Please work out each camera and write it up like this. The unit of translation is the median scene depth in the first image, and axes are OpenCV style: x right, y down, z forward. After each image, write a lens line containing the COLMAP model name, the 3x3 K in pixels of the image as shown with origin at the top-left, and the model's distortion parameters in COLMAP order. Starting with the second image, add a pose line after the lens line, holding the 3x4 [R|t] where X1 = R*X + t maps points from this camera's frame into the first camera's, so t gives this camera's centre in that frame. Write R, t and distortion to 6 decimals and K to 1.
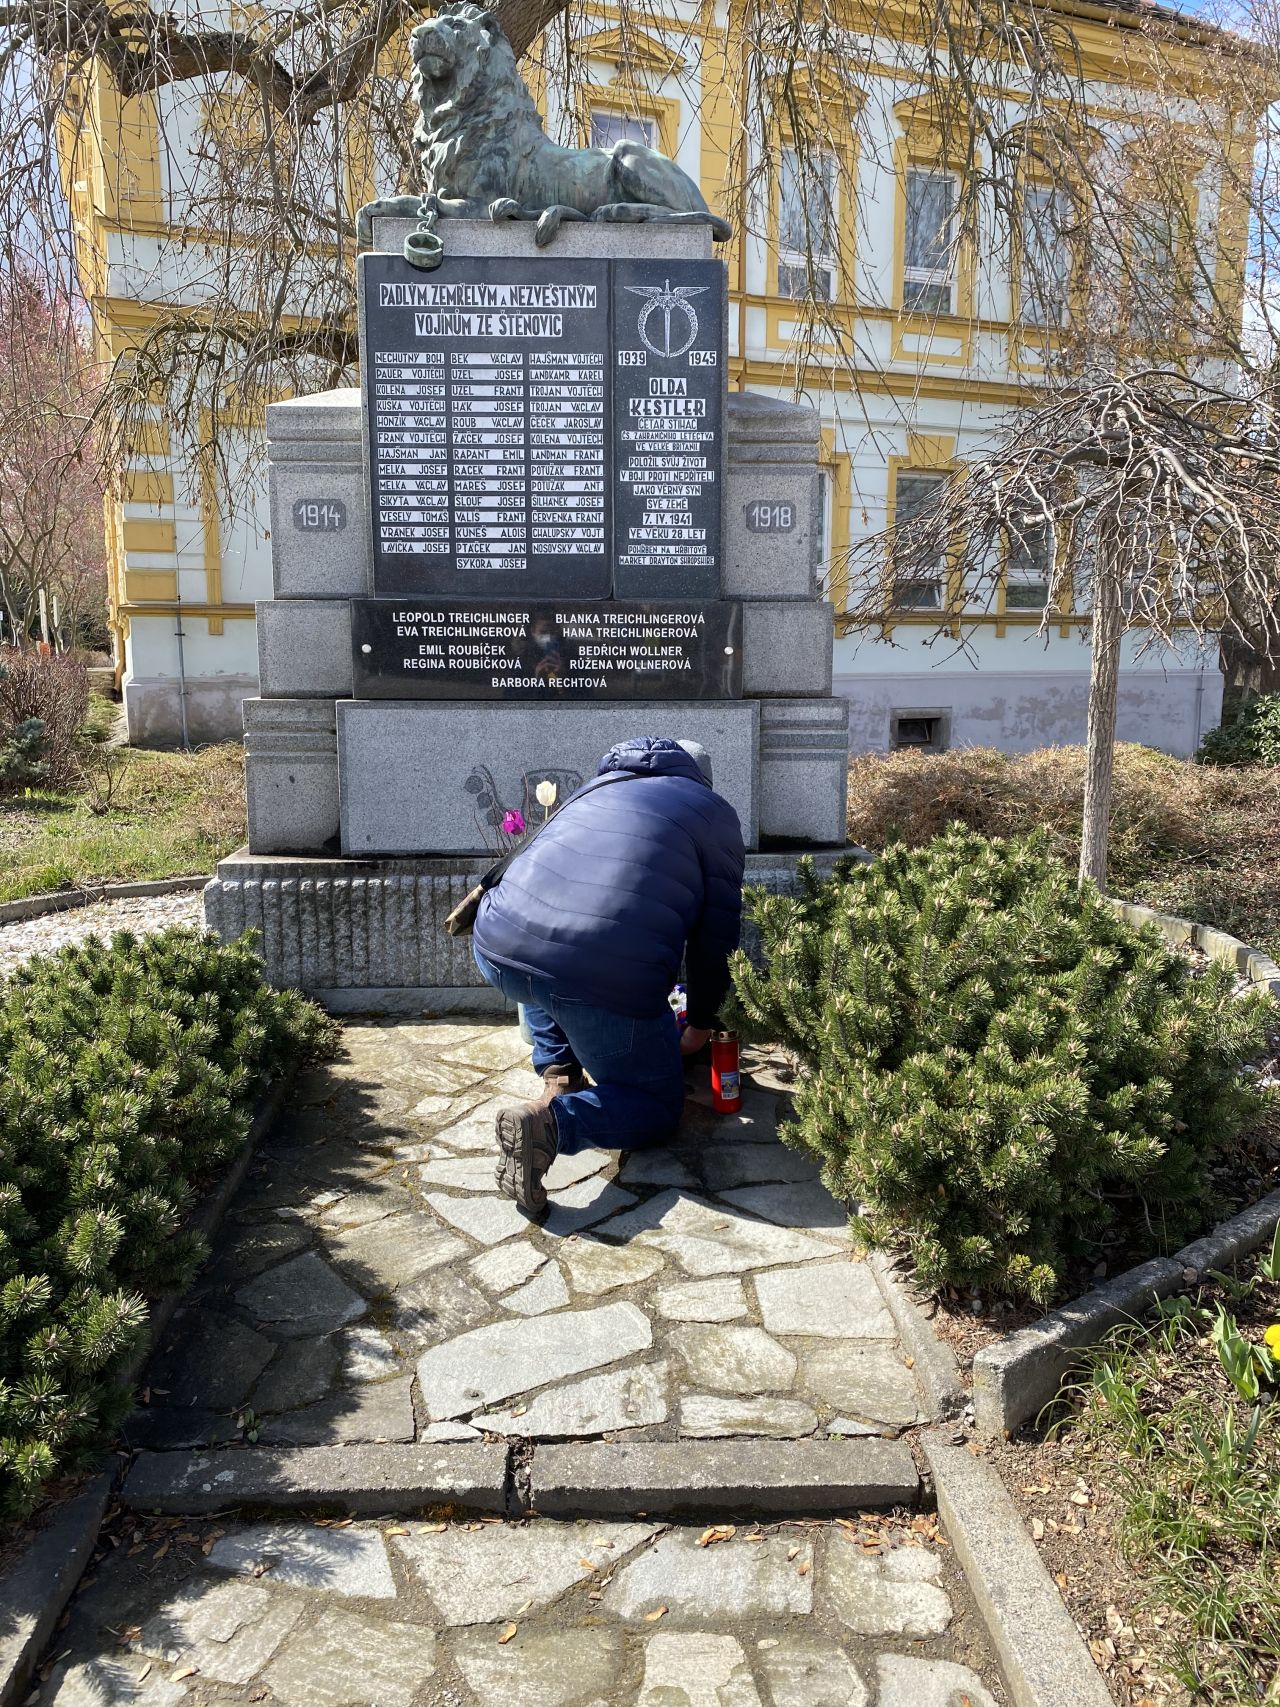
lens RADIAL K [[1293.6, 0, 640.9], [0, 1293.6, 895.8], [0, 0, 1]] dist [-0.008933, -0.028519]
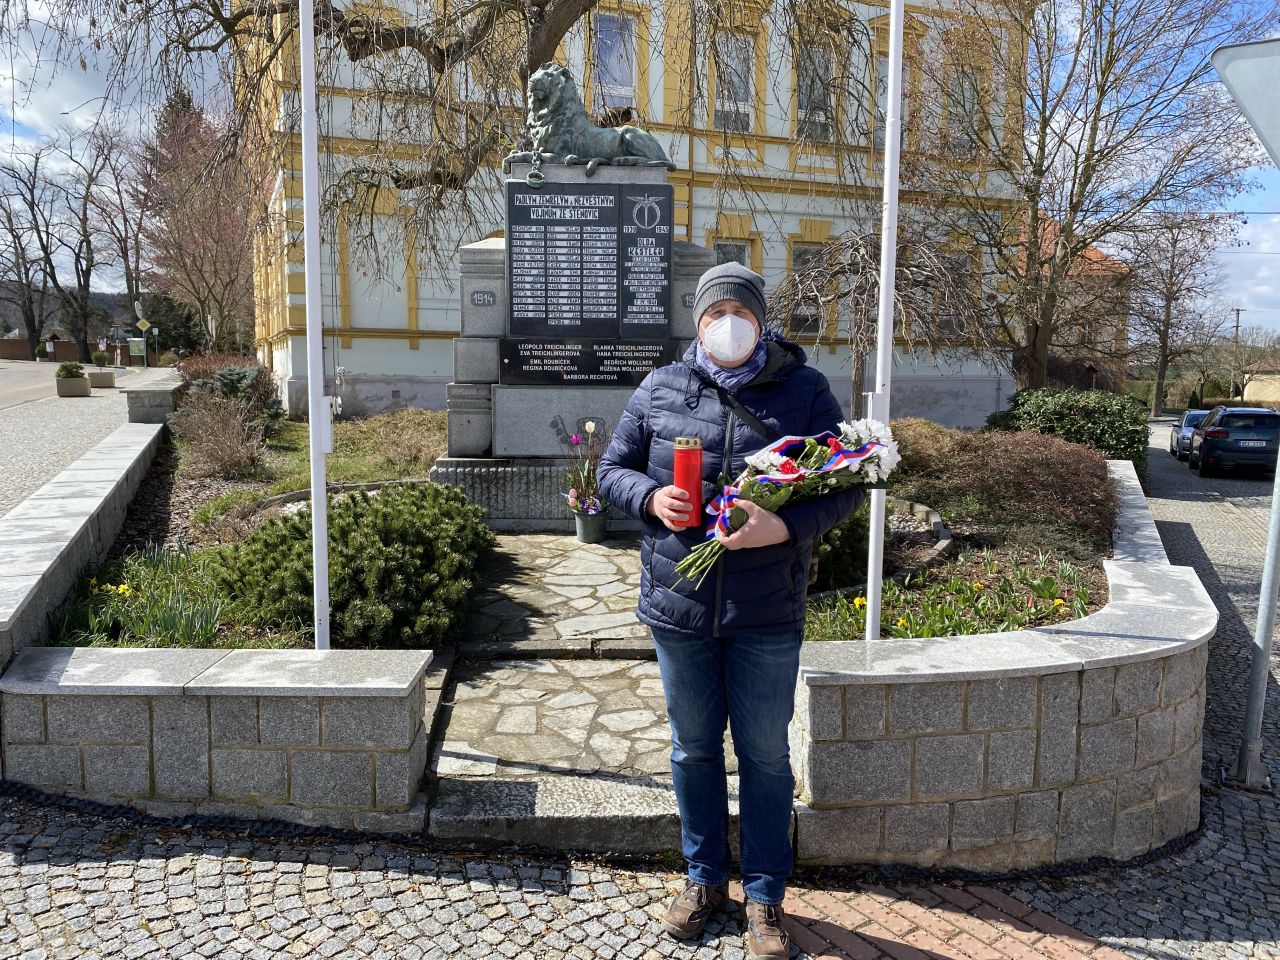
lens RADIAL K [[970.0, 0, 632.7], [0, 970.0, 522.3], [0, 0, 1]] dist [-0.008933, -0.028519]
pose [[0.999892, 0.004558, 0.013945, -0.022390], [-0.004263, 0.999768, -0.021098, 0.112066], [-0.014038, 0.021037, 0.999680, -0.619387]]
